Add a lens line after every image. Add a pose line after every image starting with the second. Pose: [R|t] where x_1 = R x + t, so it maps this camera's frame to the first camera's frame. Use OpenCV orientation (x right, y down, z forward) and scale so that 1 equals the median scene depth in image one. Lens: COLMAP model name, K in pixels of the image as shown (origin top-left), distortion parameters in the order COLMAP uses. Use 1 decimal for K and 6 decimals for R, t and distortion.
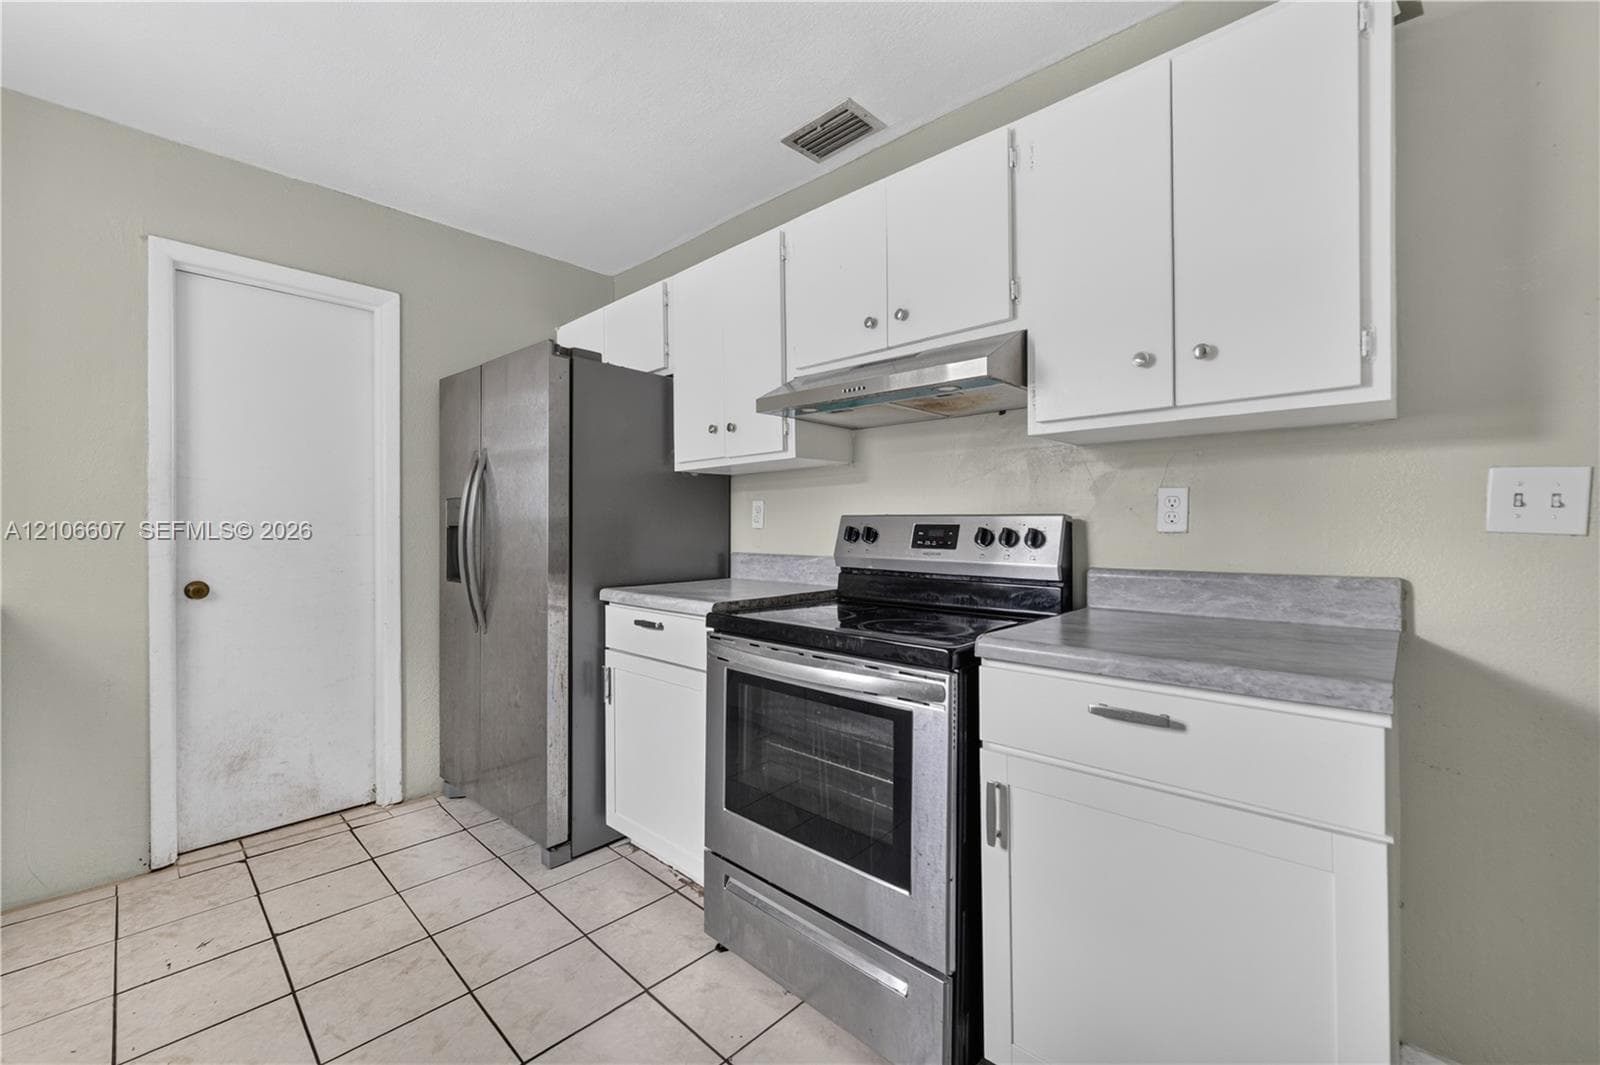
lens RADIAL K [[645.8, 0, 797.9], [0, 645.8, 525.4], [0, 0, 1]] dist [-0.002550, 0.000310]
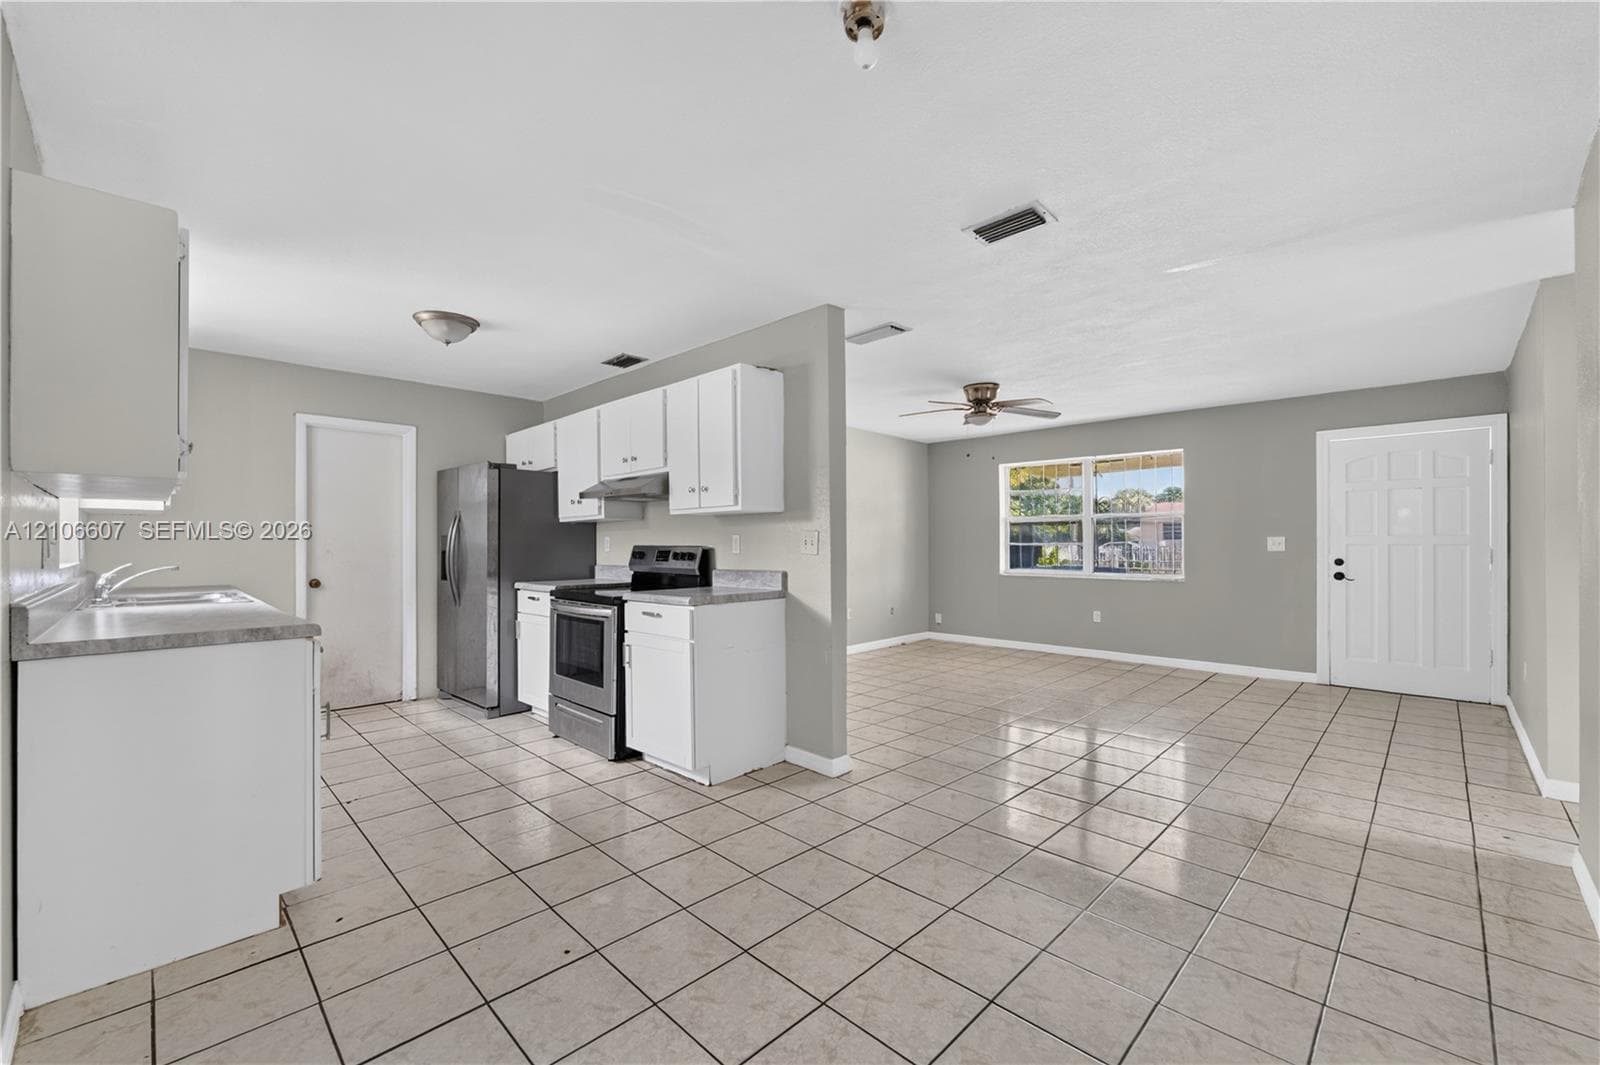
lens RADIAL K [[645.8, 0, 812.2], [0, 645.8, 537.5], [0, 0, 1]] dist [-0.002550, 0.000310]
pose [[0.999974, -0.003943, -0.006107, 0.670780], [0.003875, 0.999932, -0.011017, -0.017272], [0.006150, 0.010993, 0.999921, -1.066182]]
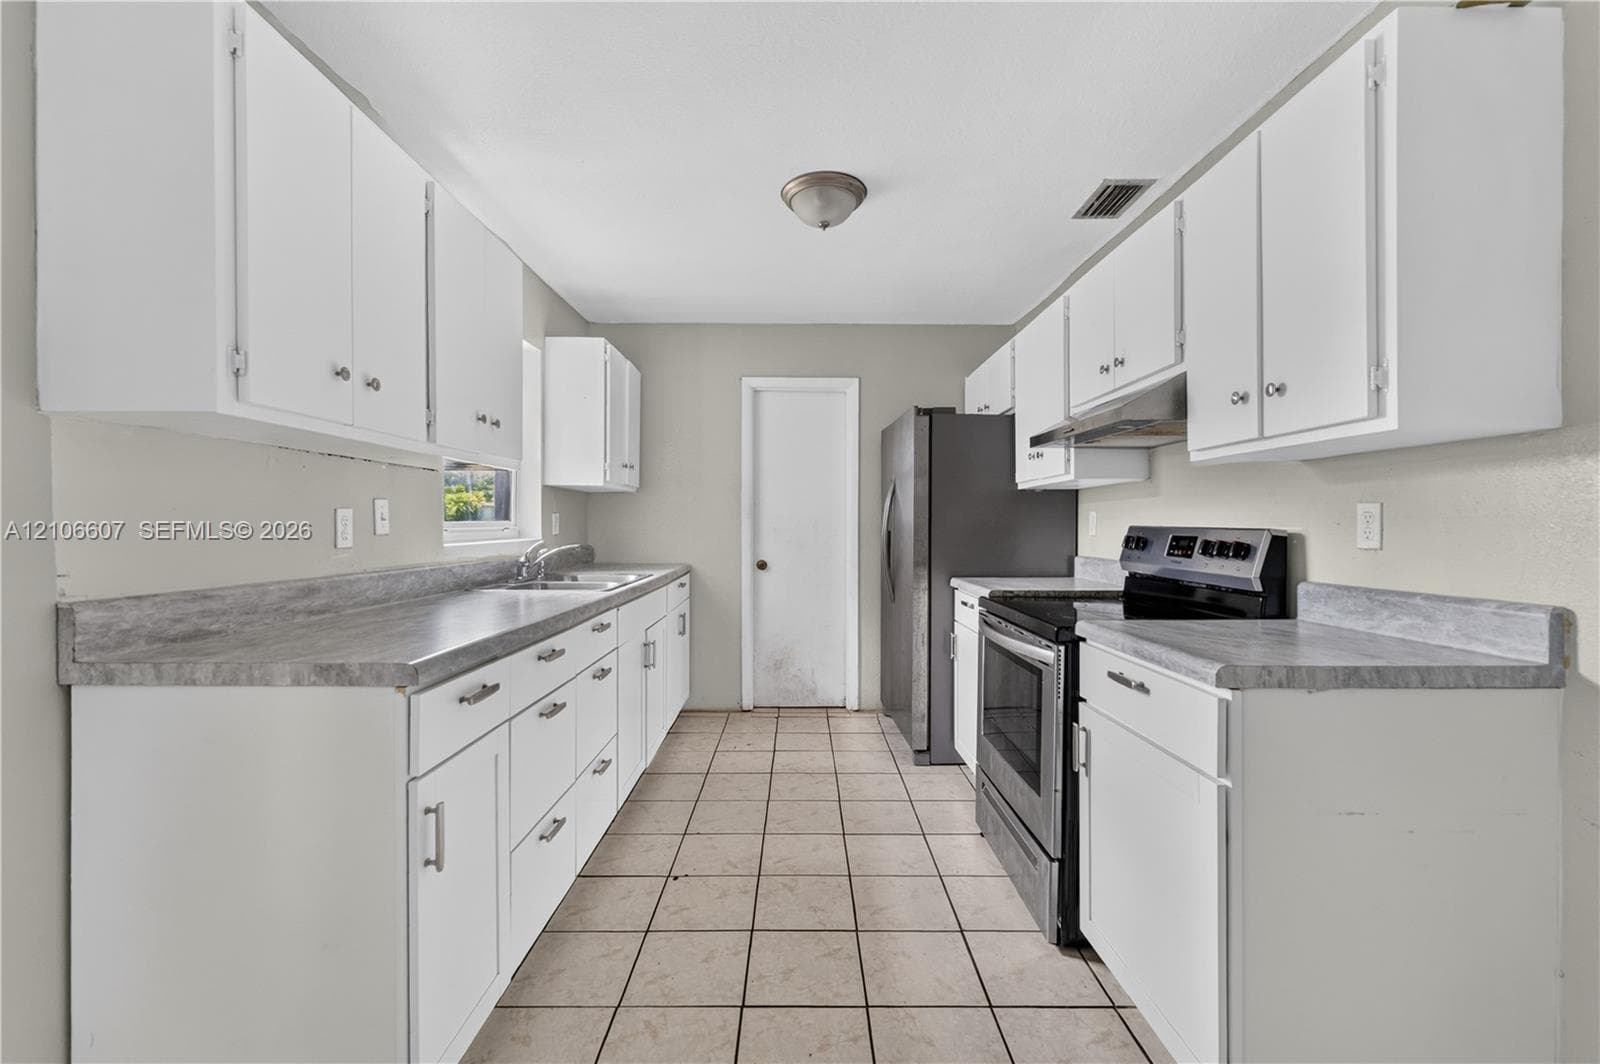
lens RADIAL K [[672.6, 0, 807.6], [0, 672.6, 530.1], [0, 0, 1]] dist [-0.001100, -0.000061]
pose [[0.698224, 0.009703, -0.715814, 0.547949], [-0.003948, 0.999945, 0.009703, -0.018575], [0.715869, -0.003949, 0.698224, -0.248292]]
